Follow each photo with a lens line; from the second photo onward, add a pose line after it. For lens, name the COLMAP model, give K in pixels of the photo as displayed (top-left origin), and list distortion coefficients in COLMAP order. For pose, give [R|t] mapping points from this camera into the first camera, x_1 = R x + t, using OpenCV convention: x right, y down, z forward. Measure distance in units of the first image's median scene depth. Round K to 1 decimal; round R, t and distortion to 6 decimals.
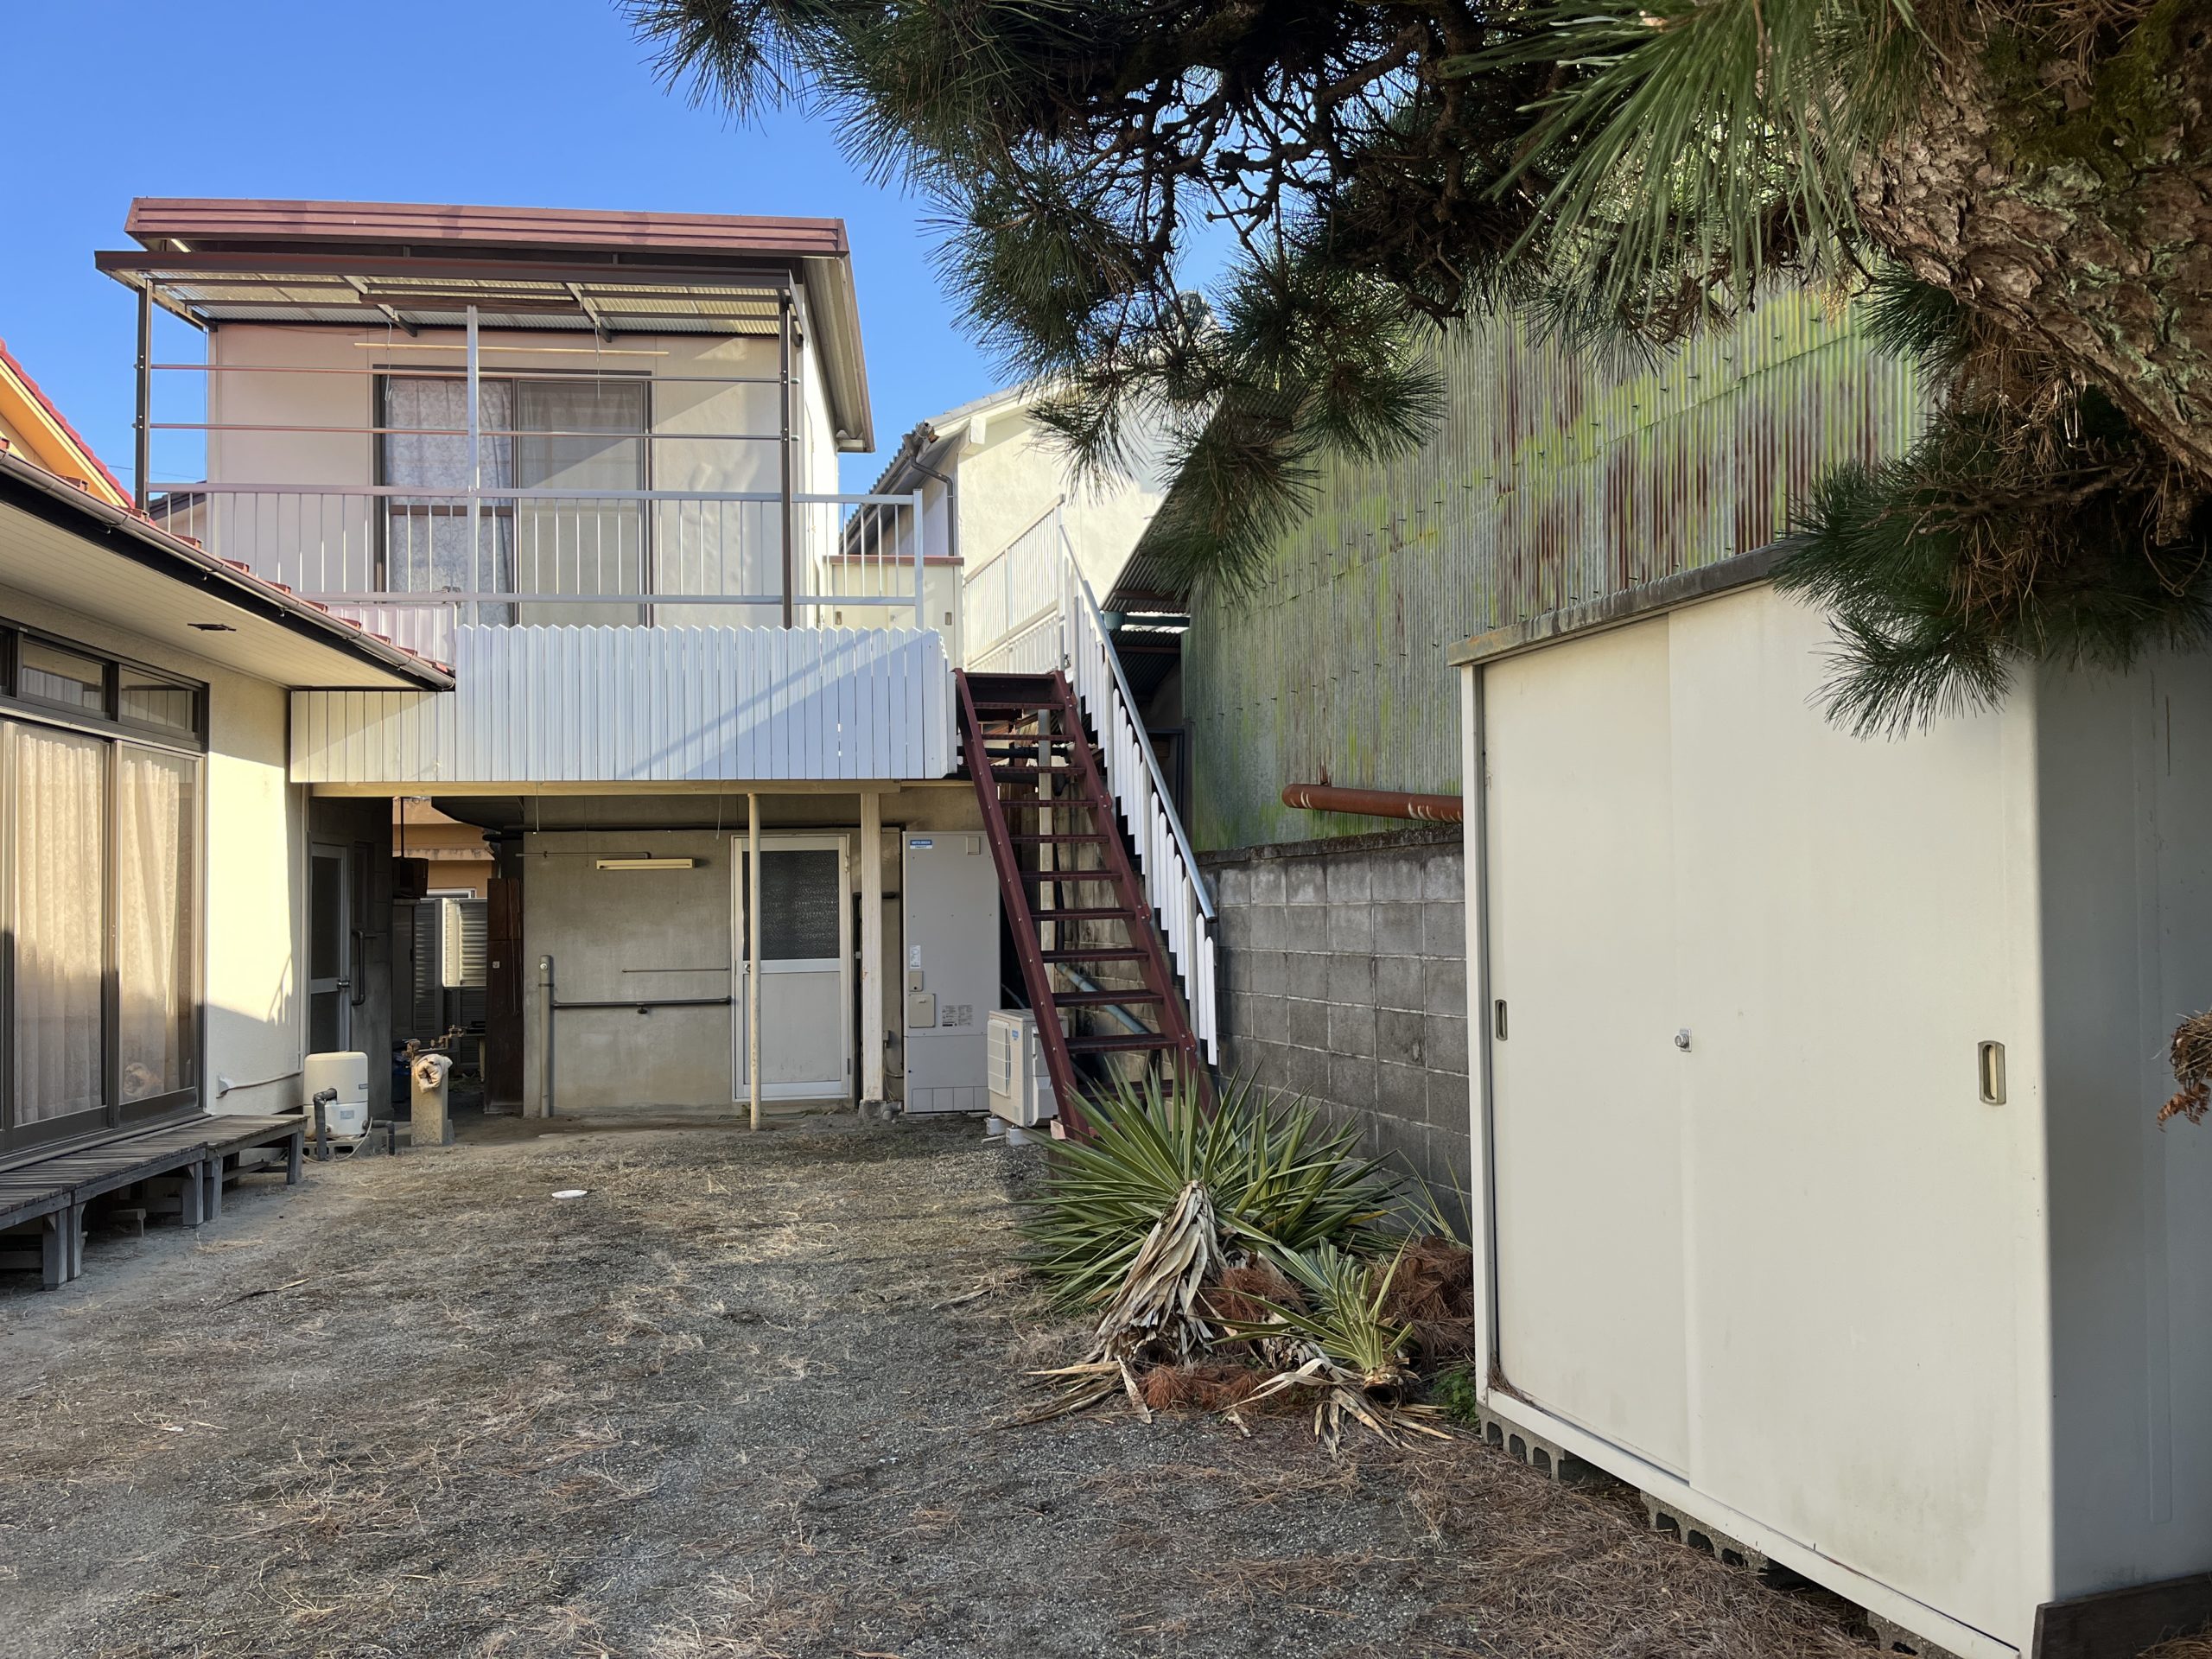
lens RADIAL K [[1685.1, 0, 1106.0], [0, 1685.1, 829.5], [0, 0, 1]] dist [0.085551, -0.110598]
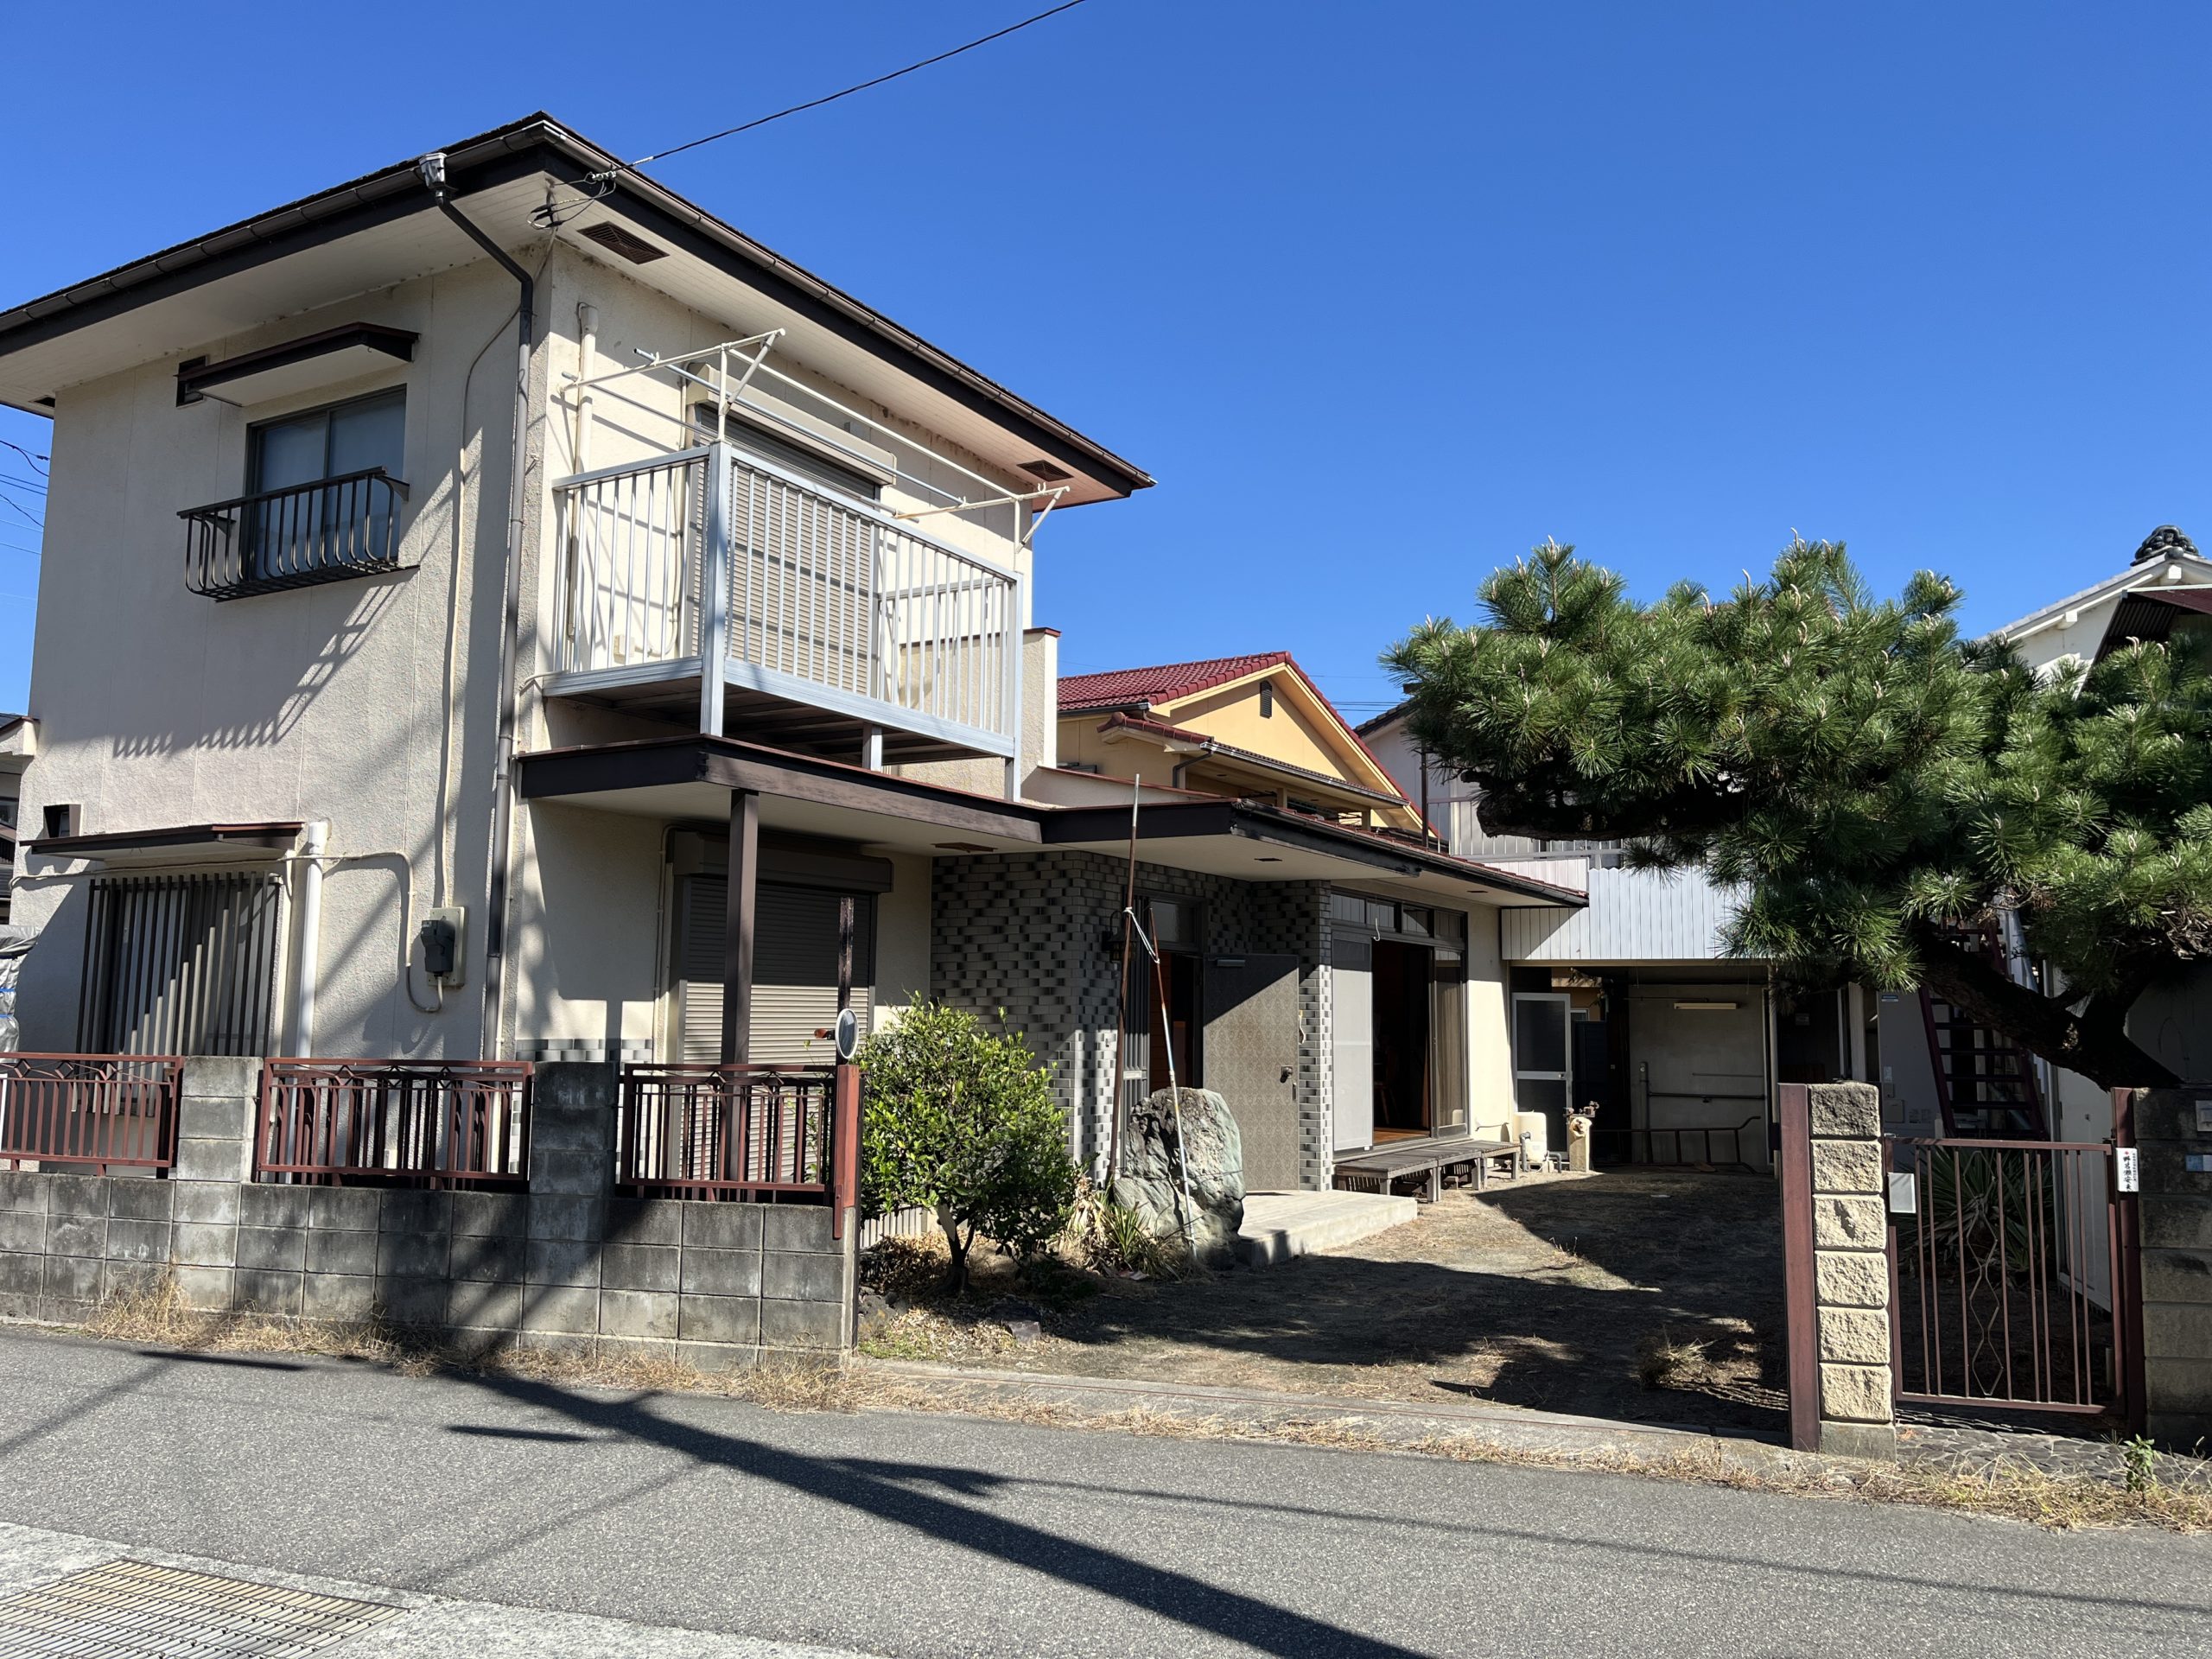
lens RADIAL K [[1667.1, 0, 1106.0], [0, 1667.1, 829.5], [0, 0, 1]] dist [0.084263, -0.108130]
pose [[0.810588, -0.038518, -0.584349, 0.244236], [0.001336, 0.997954, -0.063928, -0.055845], [0.585615, 0.051039, 0.808981, -0.744503]]
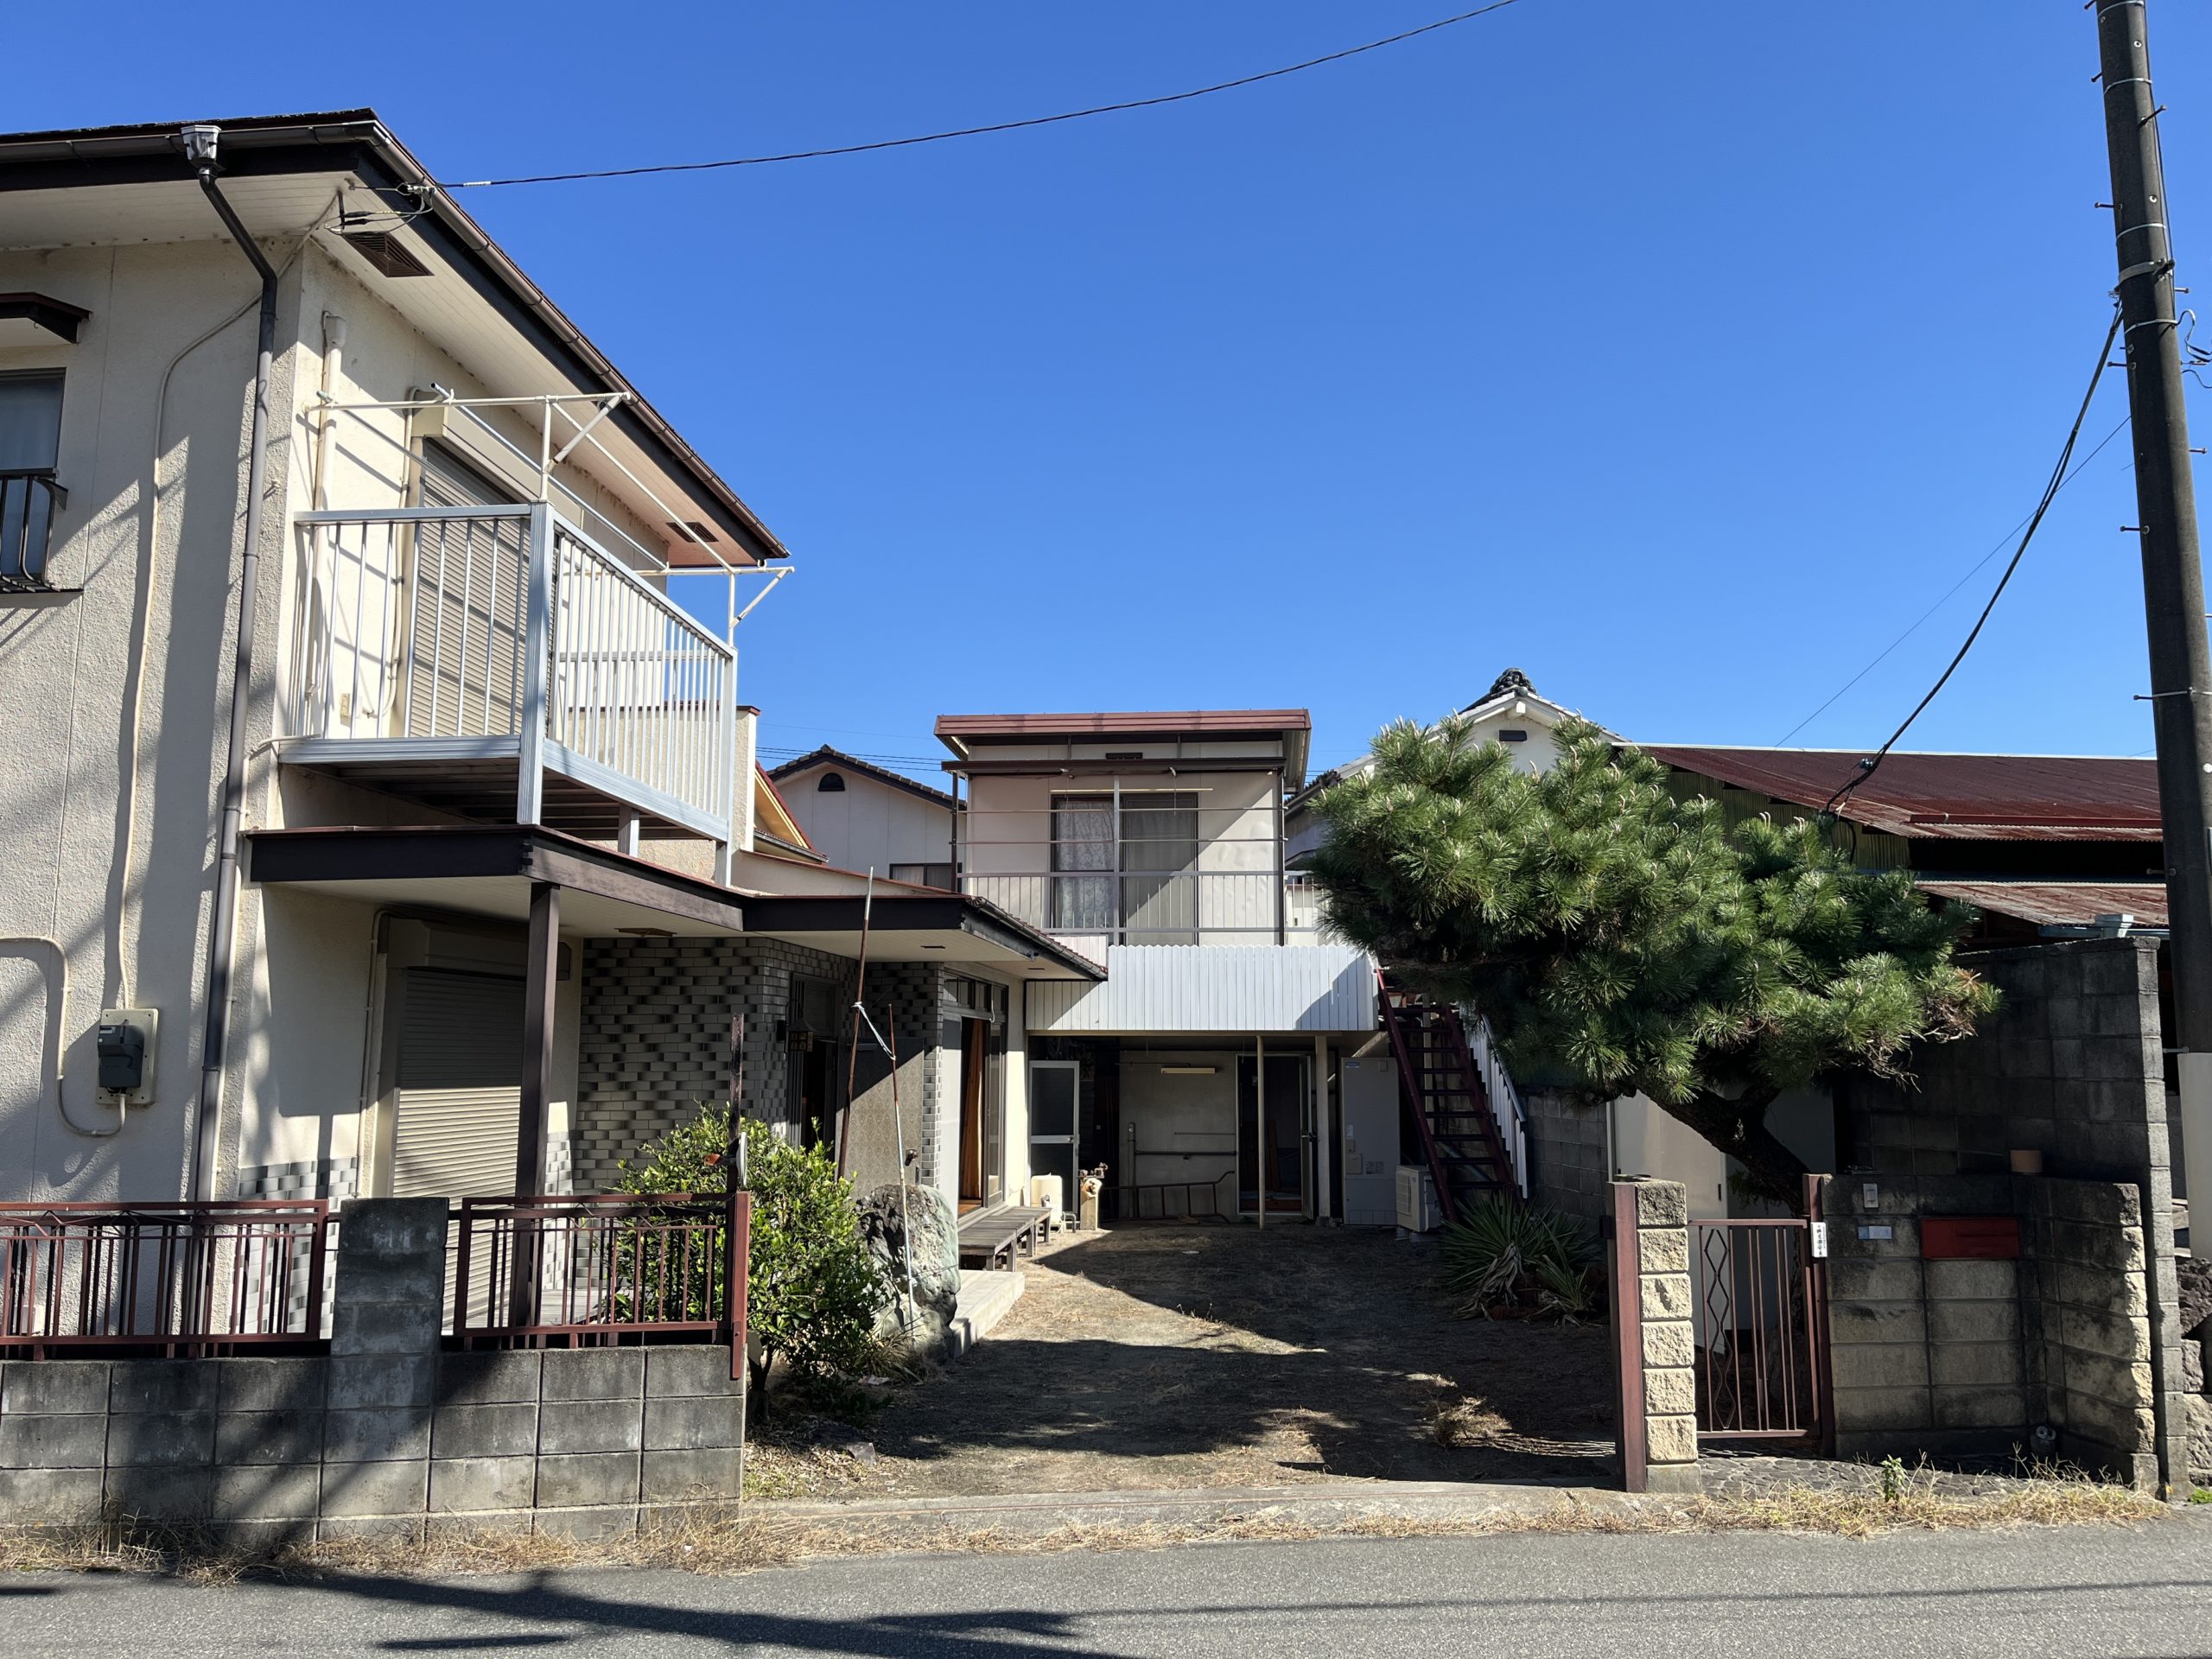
lens RADIAL K [[1685.1, 0, 1106.0], [0, 1685.1, 829.5], [0, 0, 1]] dist [0.085551, -0.110598]
pose [[0.980816, -0.007037, -0.194808, -0.022428], [-0.010162, 0.996144, -0.087144, -0.093526], [0.194670, 0.087452, 0.976963, -0.898969]]
